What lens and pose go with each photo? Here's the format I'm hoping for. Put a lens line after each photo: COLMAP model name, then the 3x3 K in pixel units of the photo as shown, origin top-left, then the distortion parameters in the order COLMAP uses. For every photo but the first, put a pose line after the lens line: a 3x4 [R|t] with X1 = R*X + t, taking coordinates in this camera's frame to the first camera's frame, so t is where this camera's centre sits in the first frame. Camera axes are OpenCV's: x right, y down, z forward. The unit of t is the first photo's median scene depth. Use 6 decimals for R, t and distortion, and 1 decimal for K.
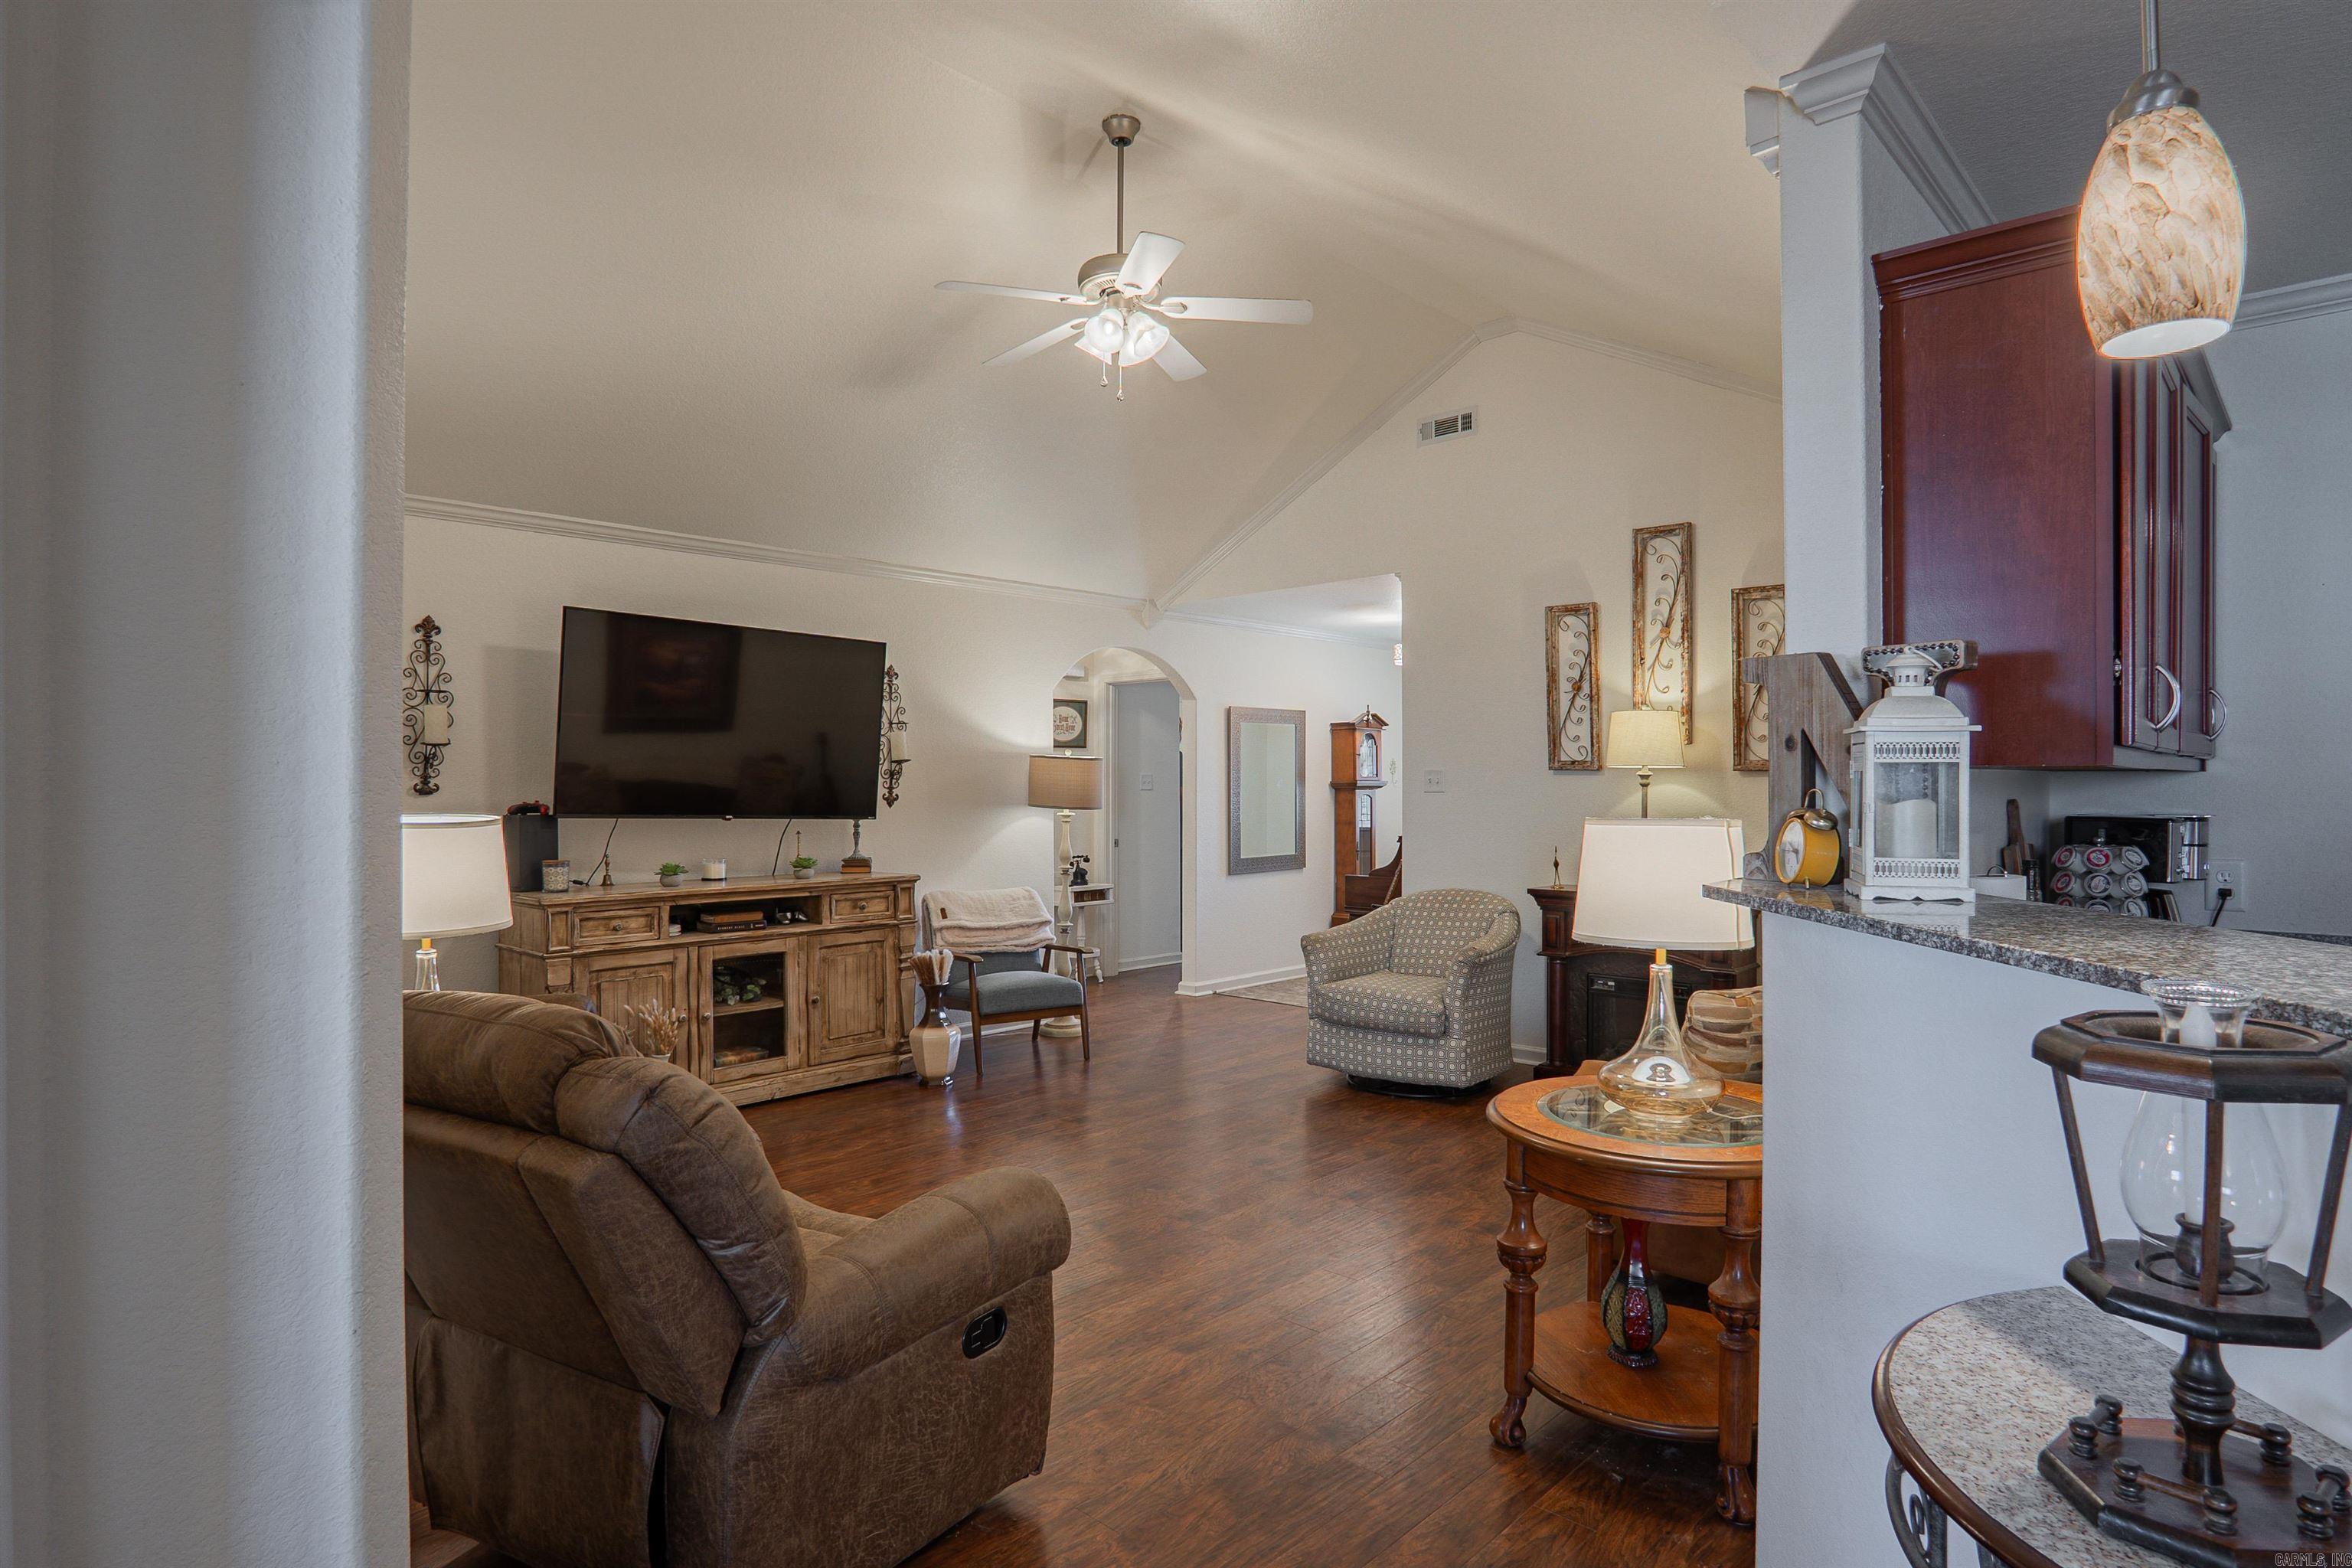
lens RADIAL K [[1288.0, 0, 1174.8], [0, 1288.0, 791.6], [0, 0, 1]] dist [-0.033390, 0.009506]
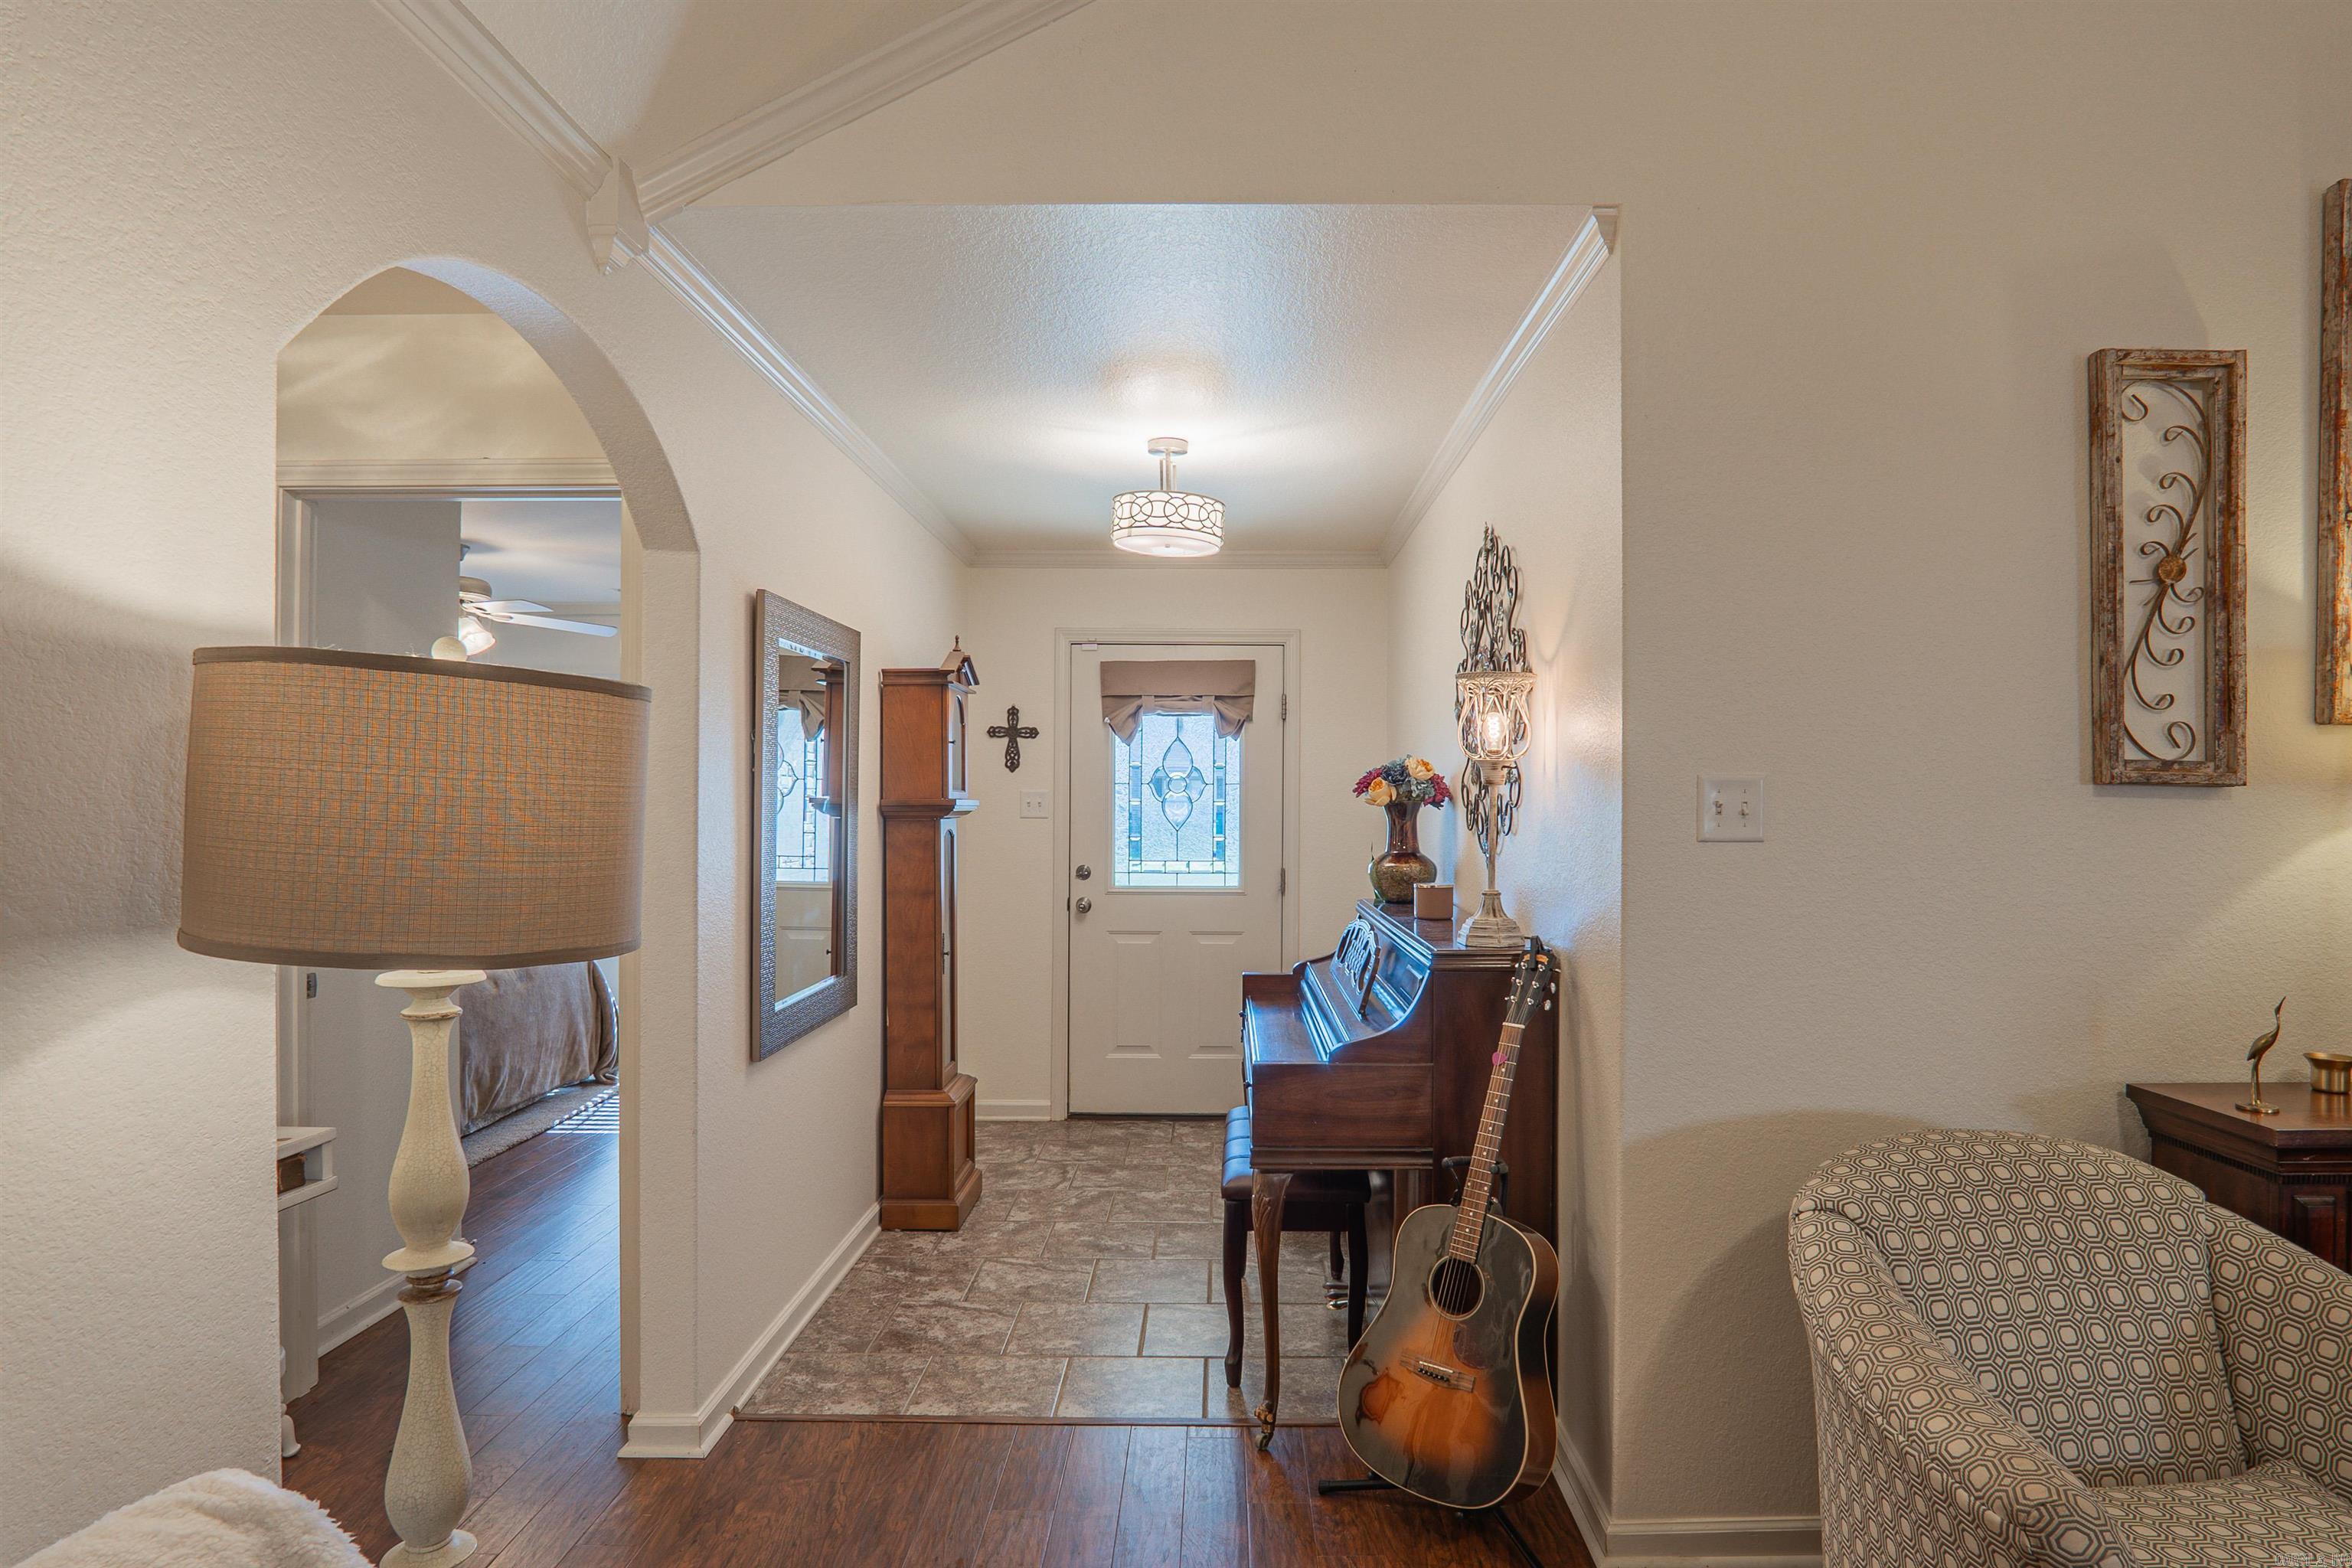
lens RADIAL K [[1288.0, 0, 1231.7], [0, 1288.0, 802.5], [0, 0, 1]] dist [-0.033390, 0.009506]
pose [[0.719692, 0.001573, 0.694292, -0.221859], [-0.001968, 0.999998, -0.000226, -0.015589], [-0.694291, -0.001203, 0.719694, 1.328229]]
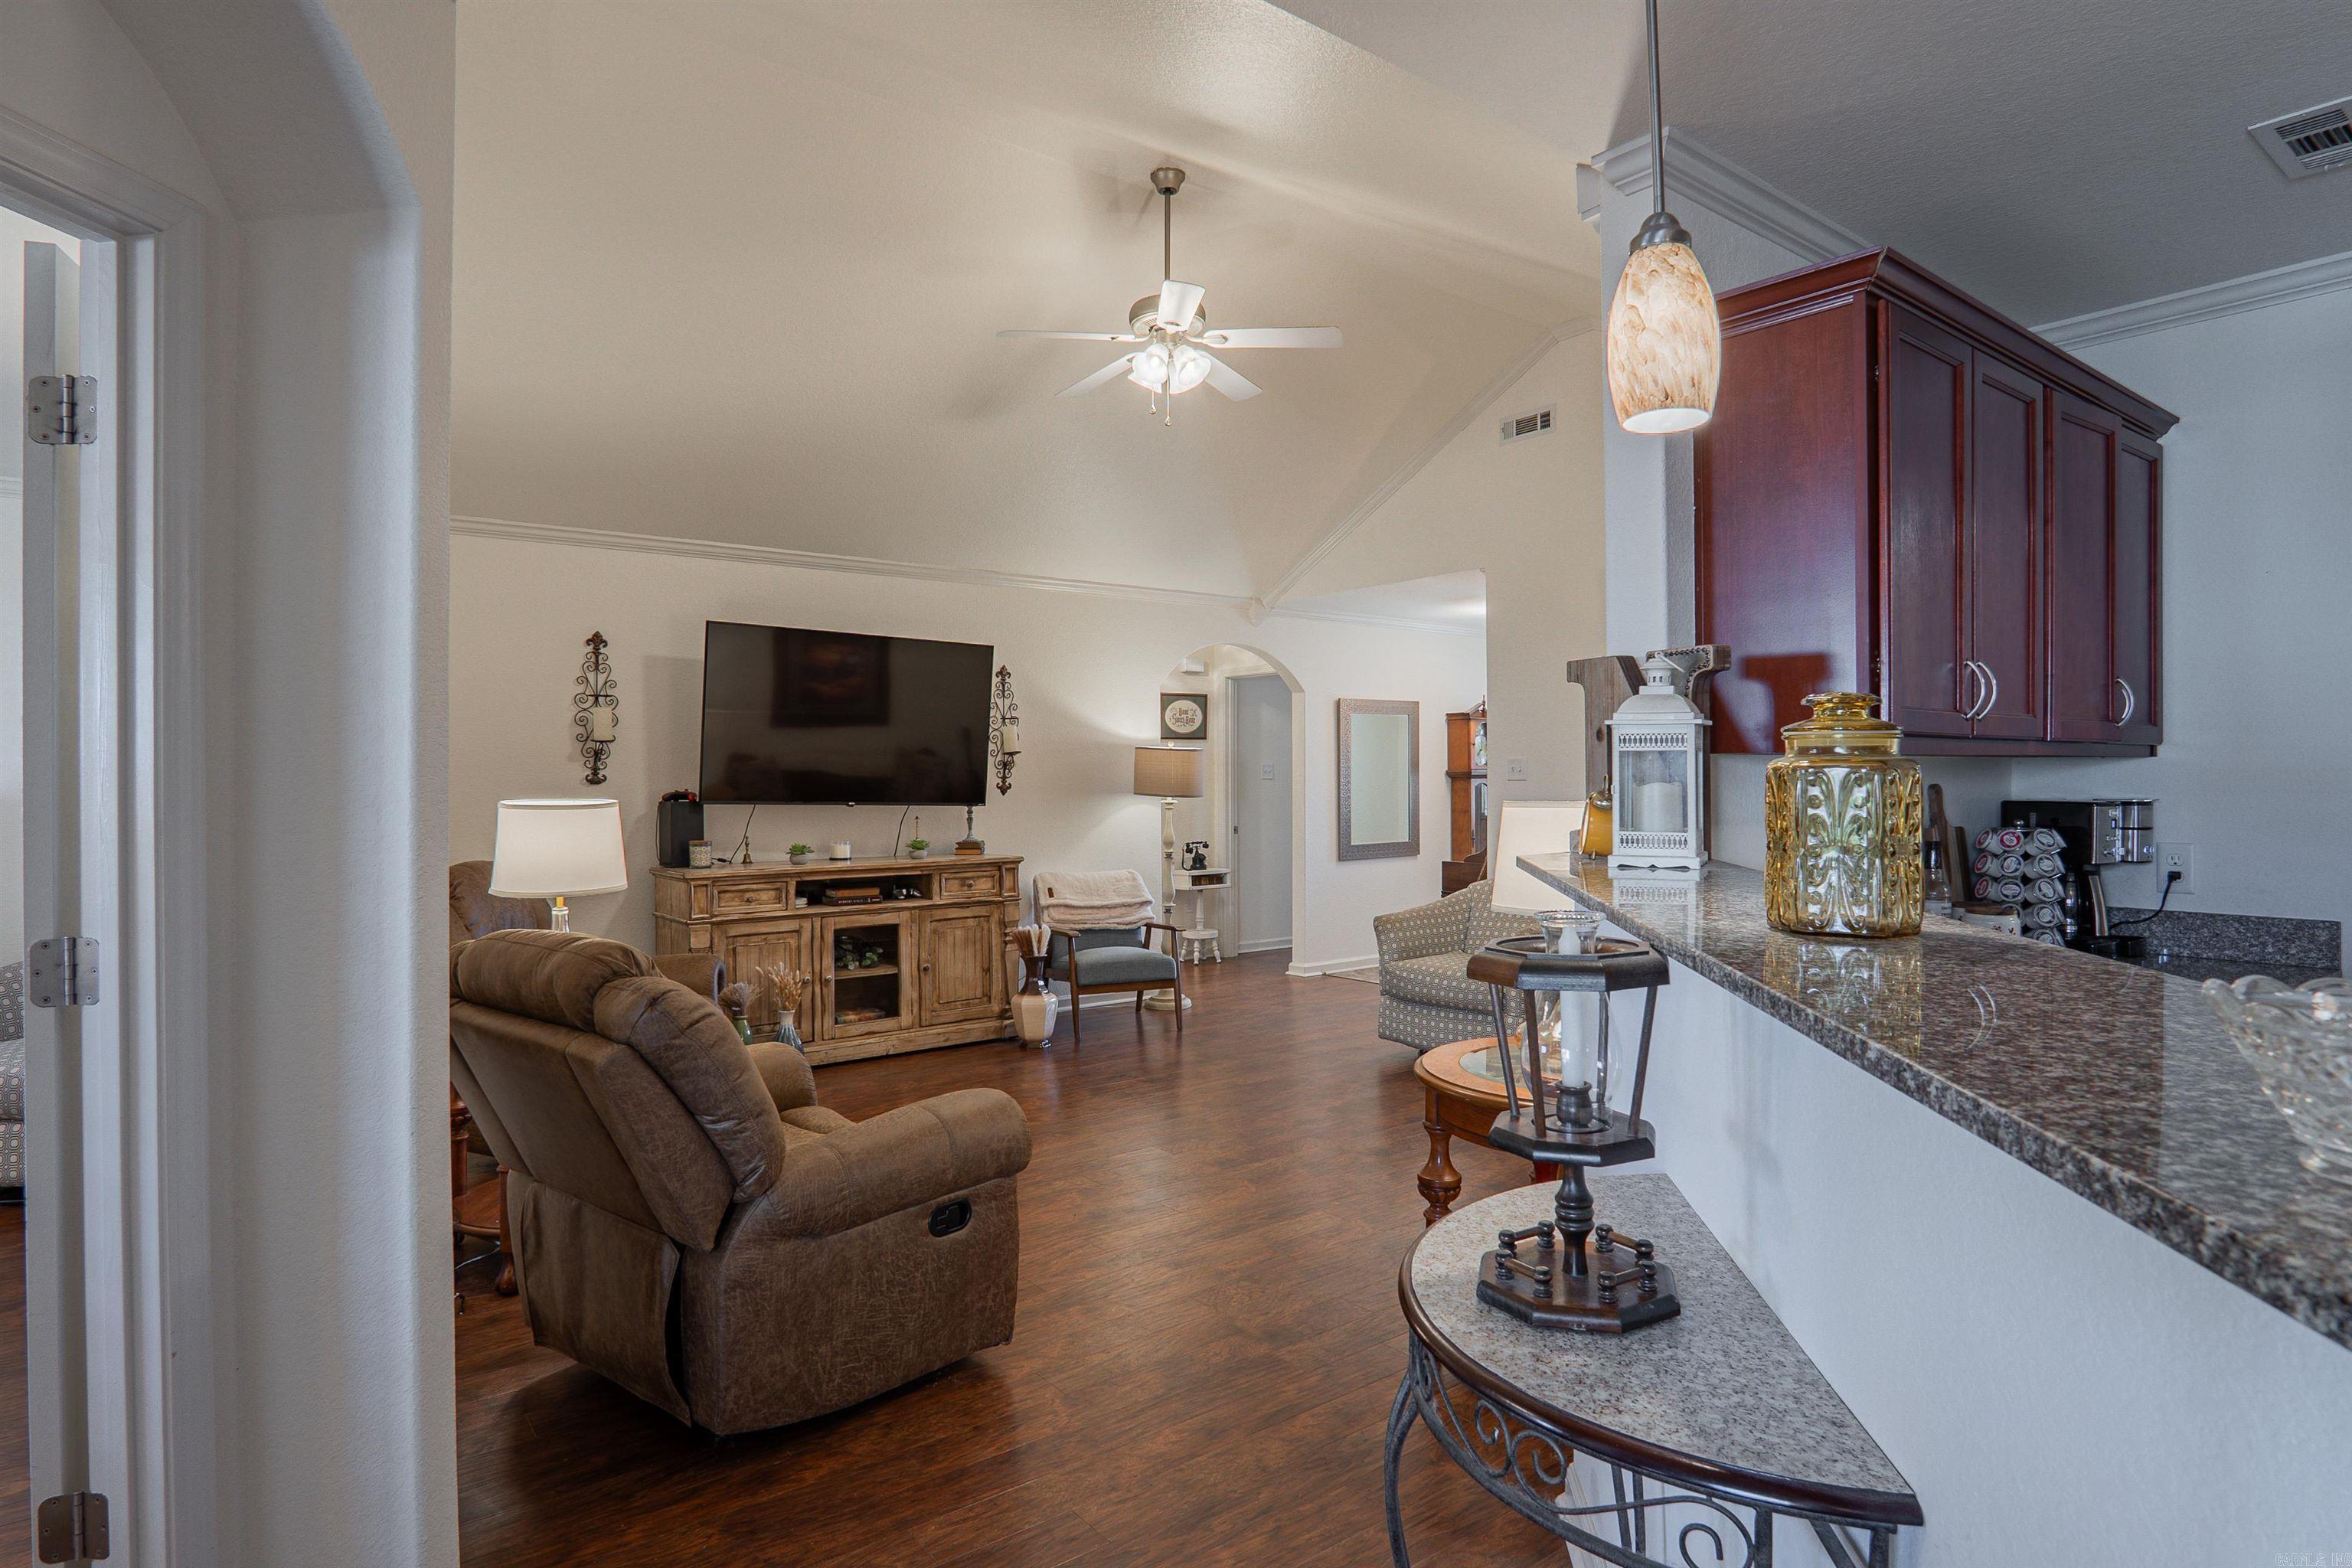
lens RADIAL K [[1288.0, 0, 1159.9], [0, 1288.0, 782.1], [0, 0, 1]] dist [-0.033390, 0.009506]
pose [[0.987847, -0.002080, -0.155415, 0.122823], [0.002094, 0.999998, -0.000072, 0.002064], [0.155415, -0.000255, 0.987849, -0.094302]]
